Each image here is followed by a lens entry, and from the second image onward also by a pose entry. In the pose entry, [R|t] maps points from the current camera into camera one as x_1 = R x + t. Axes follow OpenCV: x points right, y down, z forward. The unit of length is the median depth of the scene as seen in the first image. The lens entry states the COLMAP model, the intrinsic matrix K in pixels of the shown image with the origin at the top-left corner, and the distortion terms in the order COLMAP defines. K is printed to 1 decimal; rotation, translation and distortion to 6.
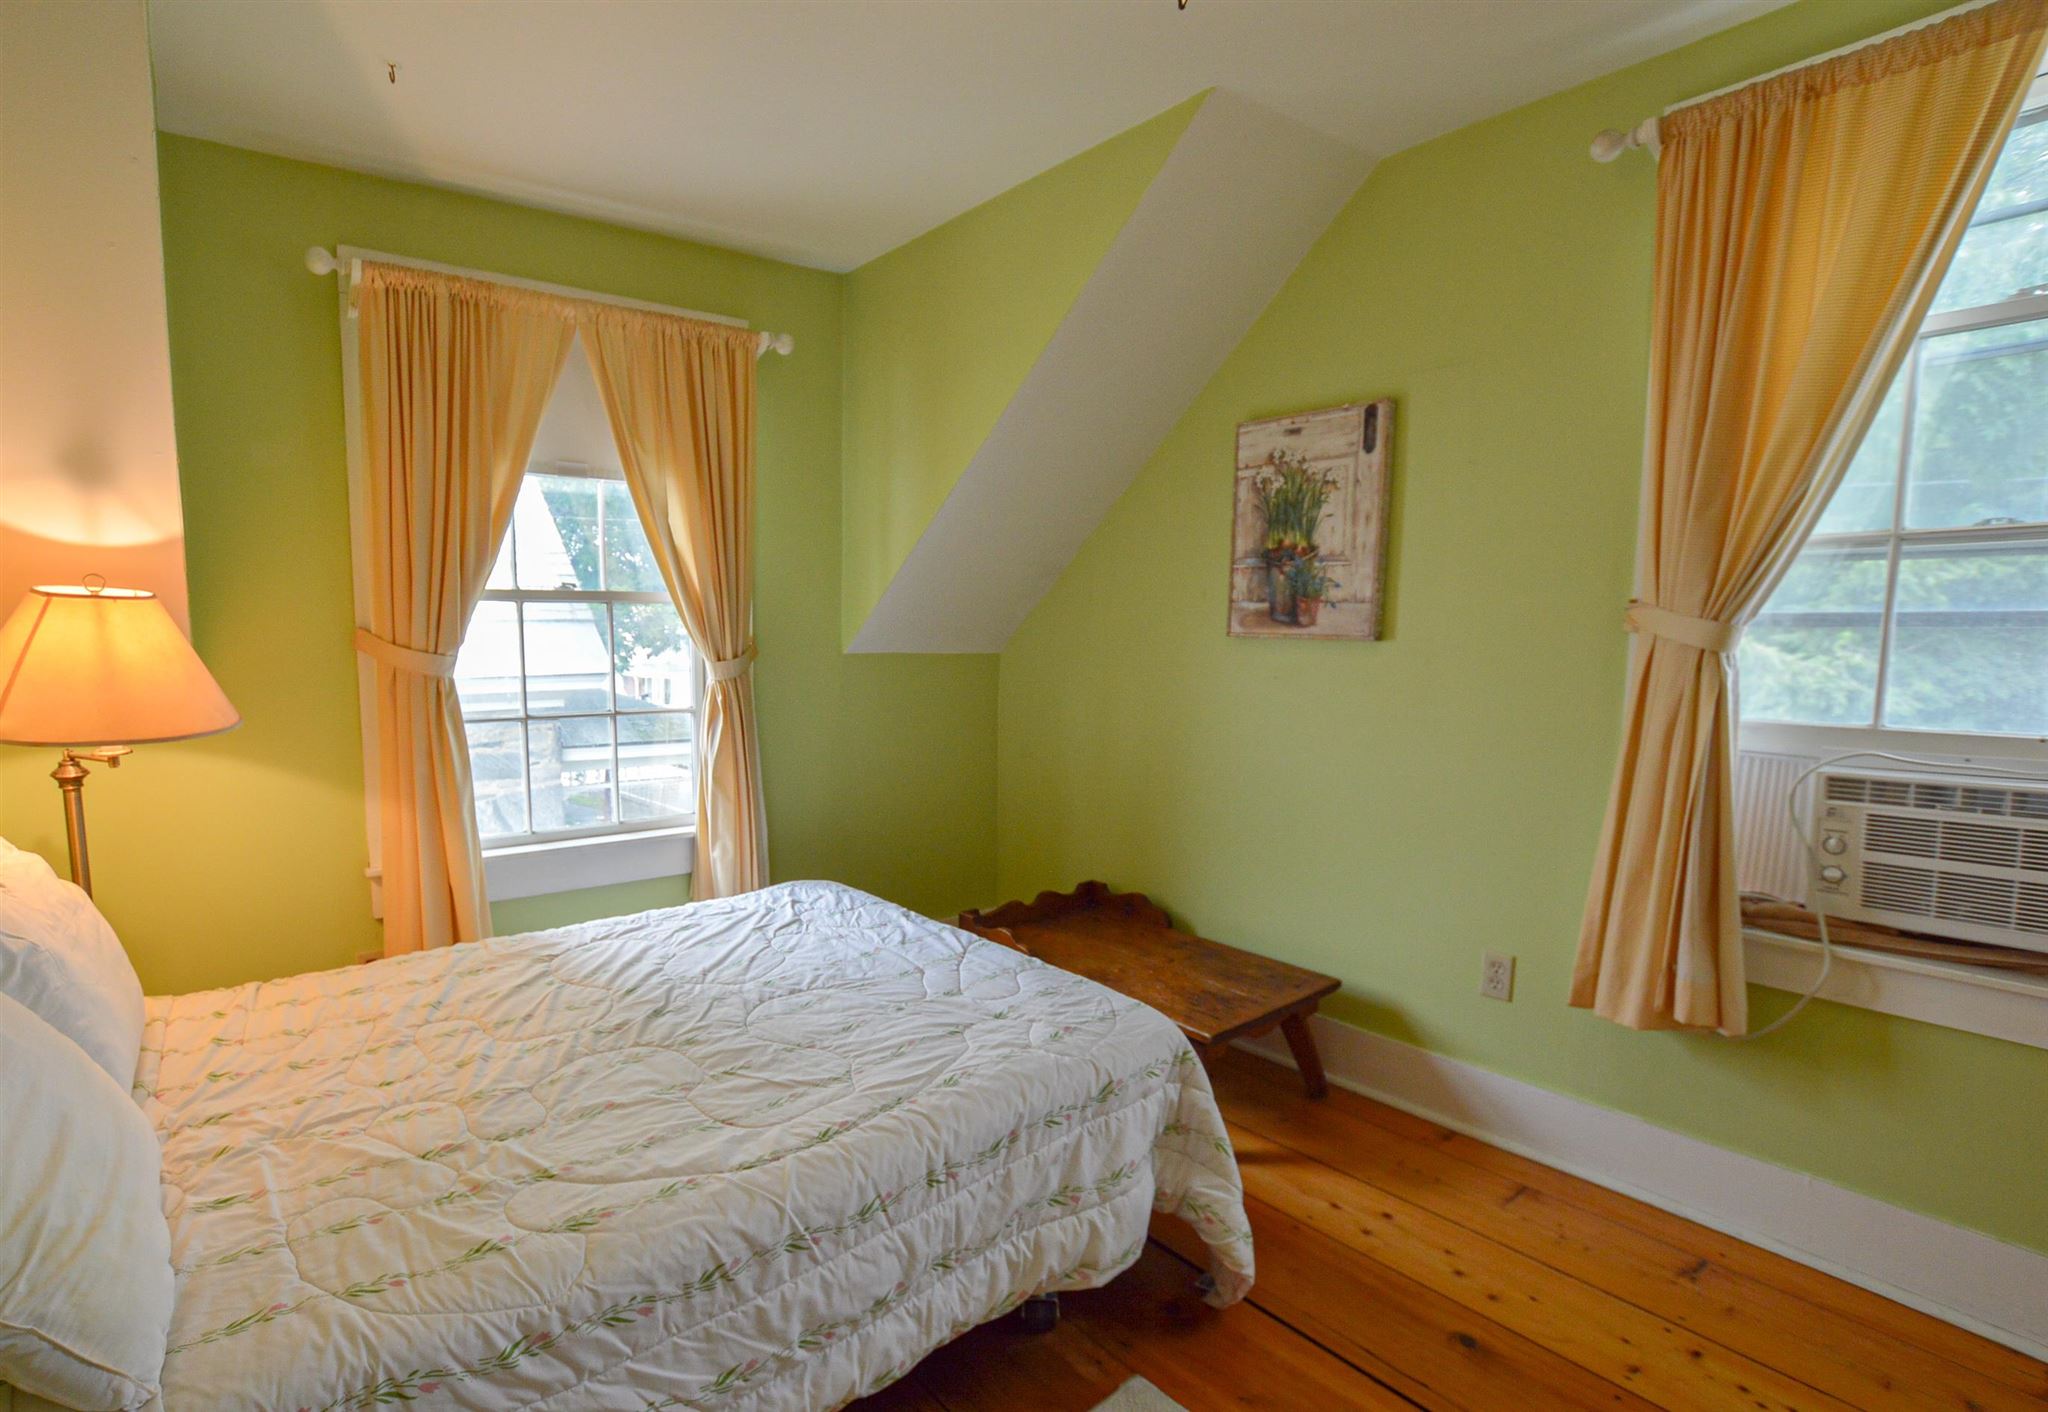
lens RADIAL K [[933.7, 0, 1025.1], [0, 933.7, 726.1], [0, 0, 1]] dist [-0.024706, -0.000171]
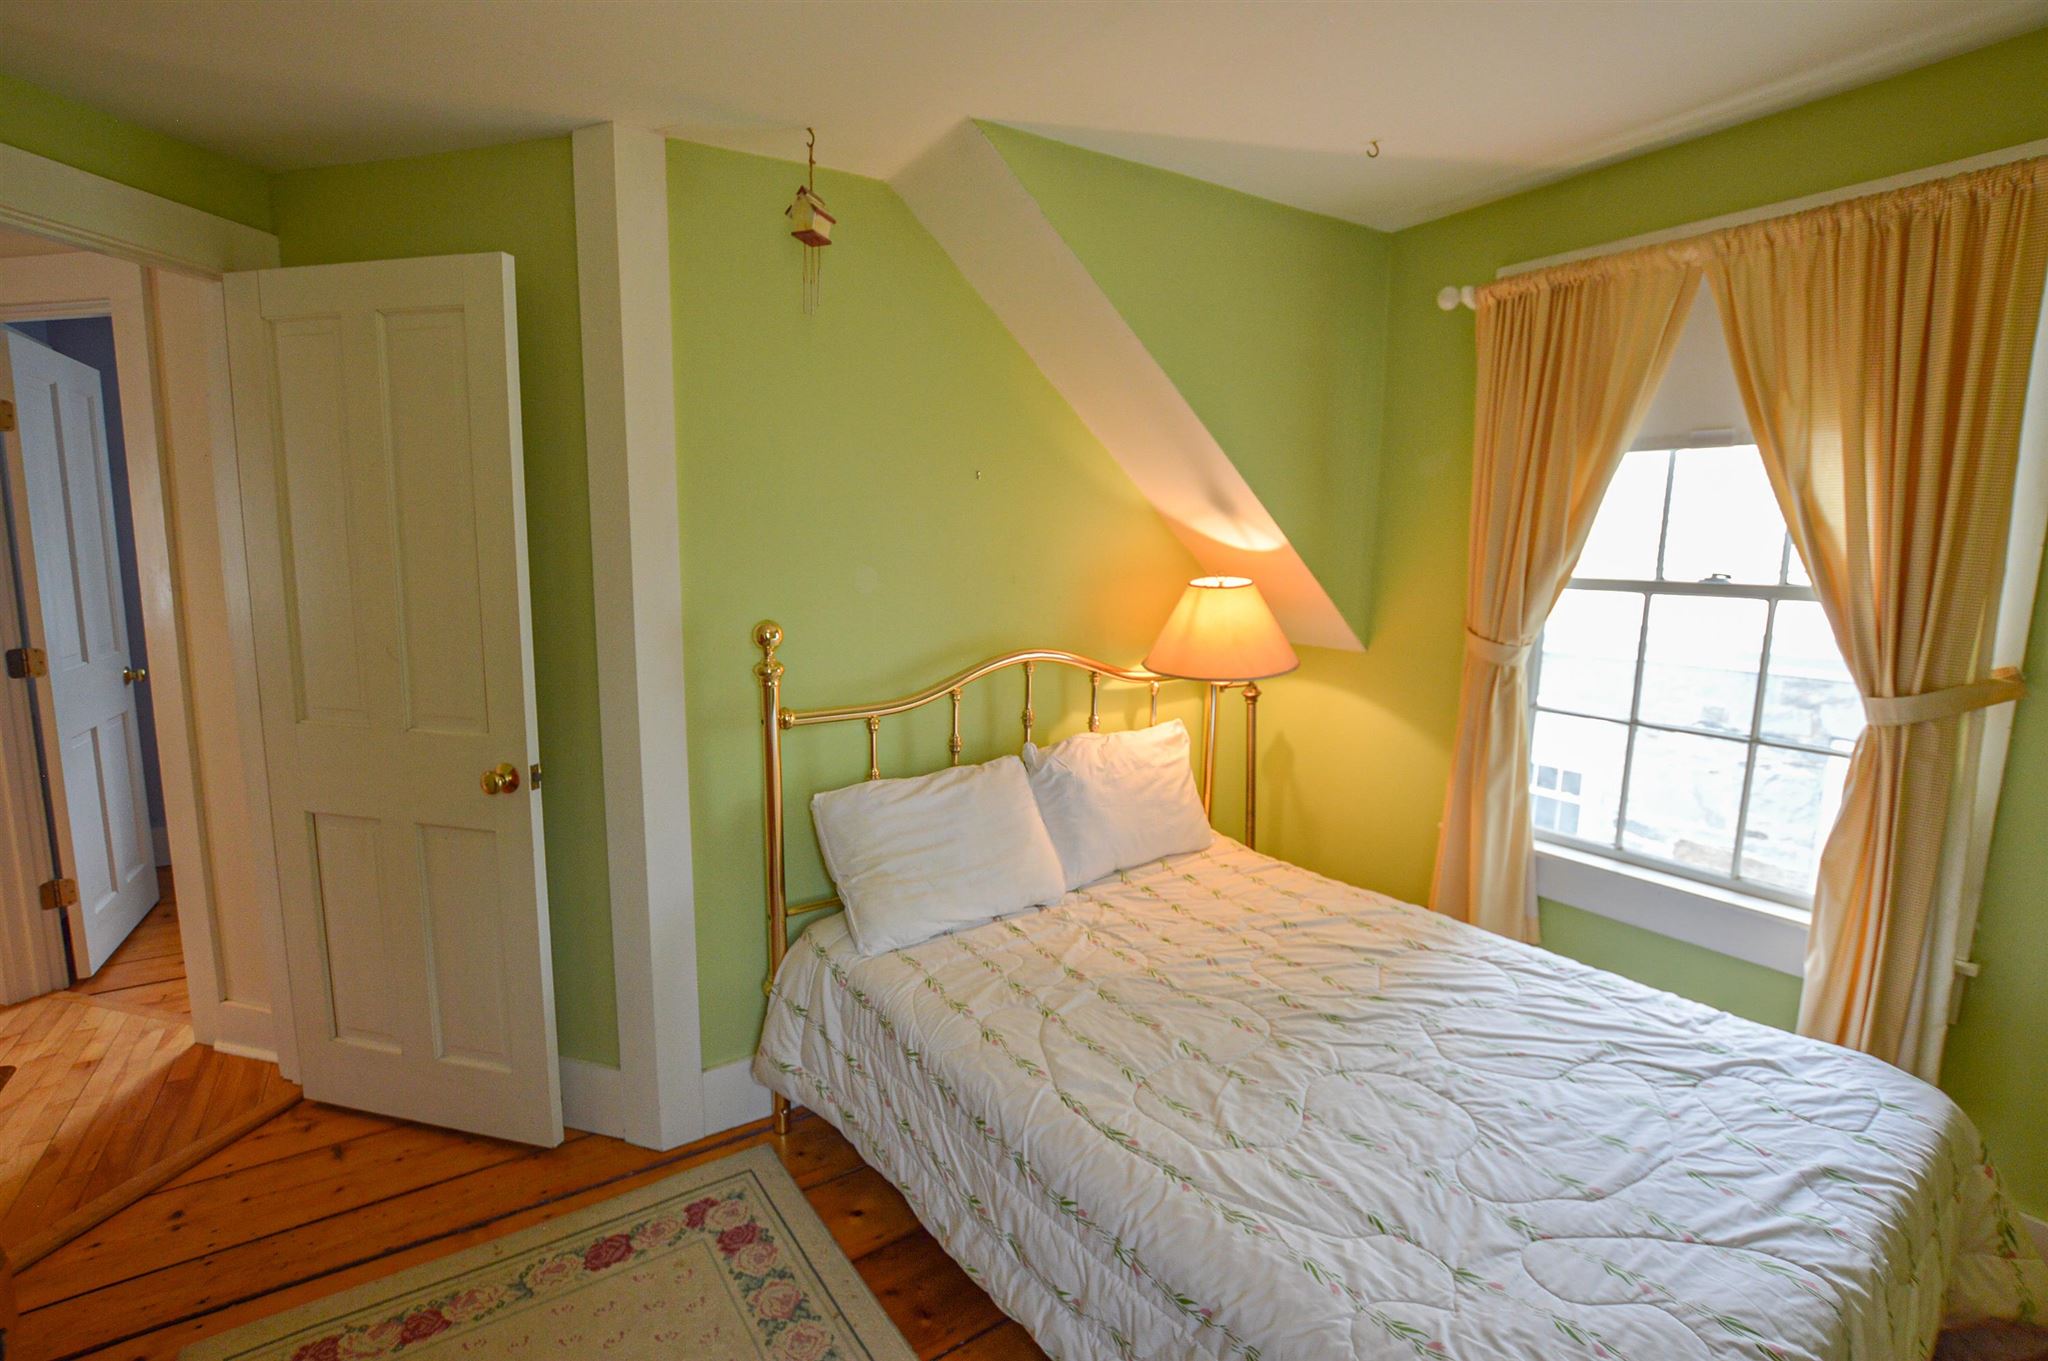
lens RADIAL K [[968.9, 0, 1023.9], [0, 968.9, 674.8], [0, 0, 1]] dist [-0.027085, -0.001192]
pose [[-0.086055, 0.136295, -0.986924, 0.567595], [-0.124714, 0.981333, 0.146397, -0.155758], [0.988454, 0.135682, -0.067450, 0.634958]]
